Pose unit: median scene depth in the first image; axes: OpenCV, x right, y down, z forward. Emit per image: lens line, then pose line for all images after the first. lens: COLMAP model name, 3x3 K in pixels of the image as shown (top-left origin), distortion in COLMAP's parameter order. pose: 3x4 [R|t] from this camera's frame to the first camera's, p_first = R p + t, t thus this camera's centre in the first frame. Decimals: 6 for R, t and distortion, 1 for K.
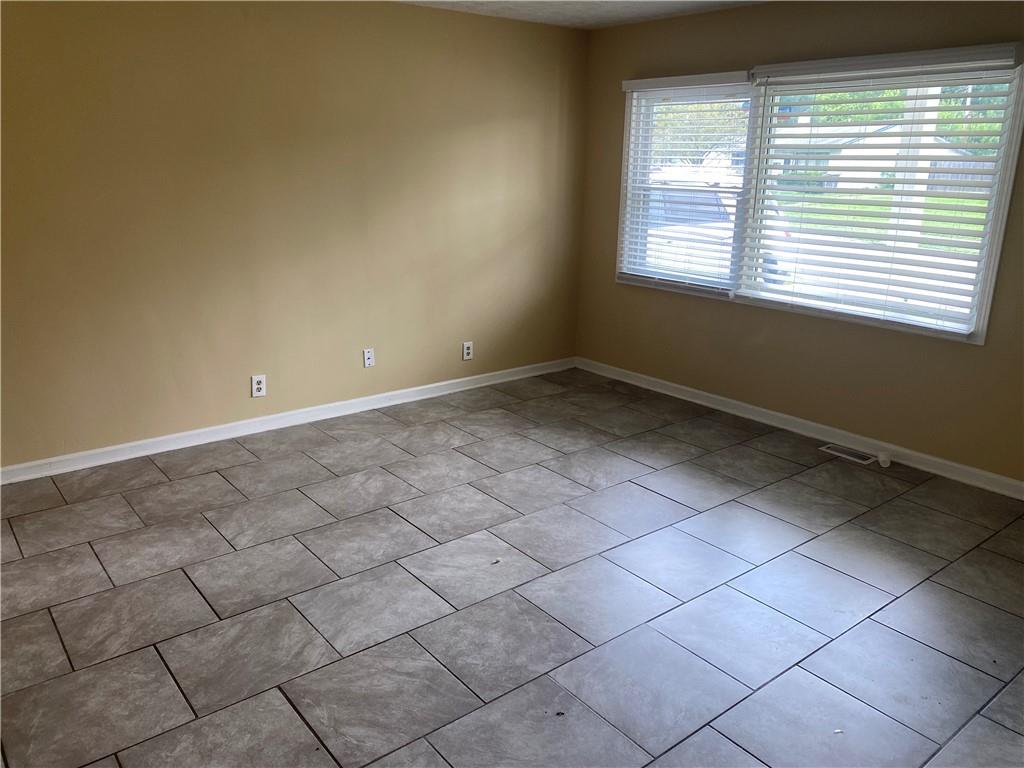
lens RADIAL K [[784.3, 0, 504.2], [0, 784.3, 380.3], [0, 0, 1]] dist [0.052146, -0.074280]
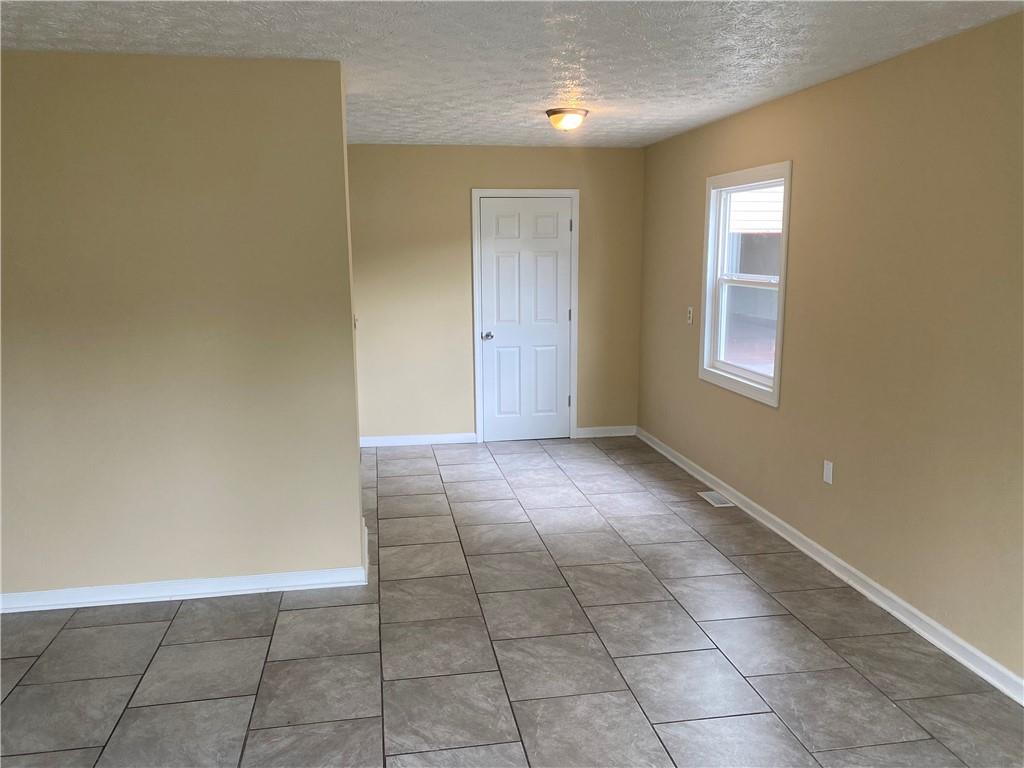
lens RADIAL K [[784.3, 0, 505.6], [0, 784.3, 385.3], [0, 0, 1]] dist [0.052146, -0.074280]
pose [[-0.479877, 0.139590, -0.866160, 0.315841], [-0.239568, 0.928893, 0.282427, -0.243608], [0.843994, 0.343035, -0.412313, 0.828628]]
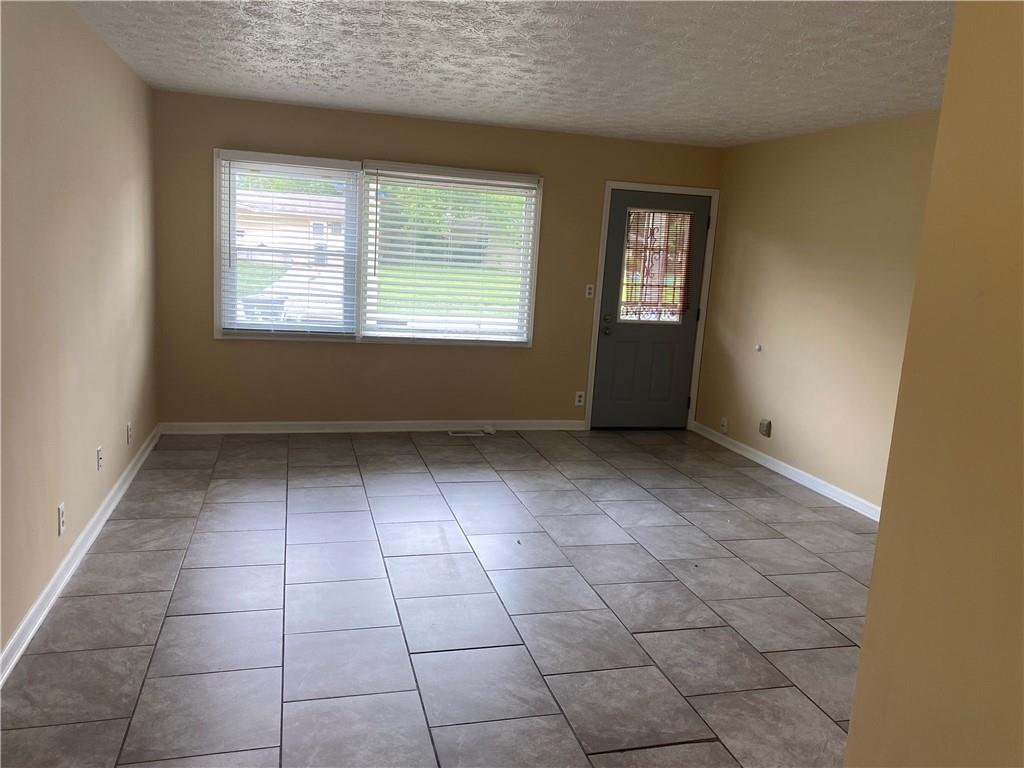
lens RADIAL K [[784.3, 0, 512.2], [0, 784.3, 383.8], [0, 0, 1]] dist [0.052146, -0.074280]
pose [[0.390362, -0.153188, 0.907828, -0.858982], [0.198363, 0.976895, 0.079547, -0.098344], [-0.899038, 0.149027, 0.411730, 0.322144]]
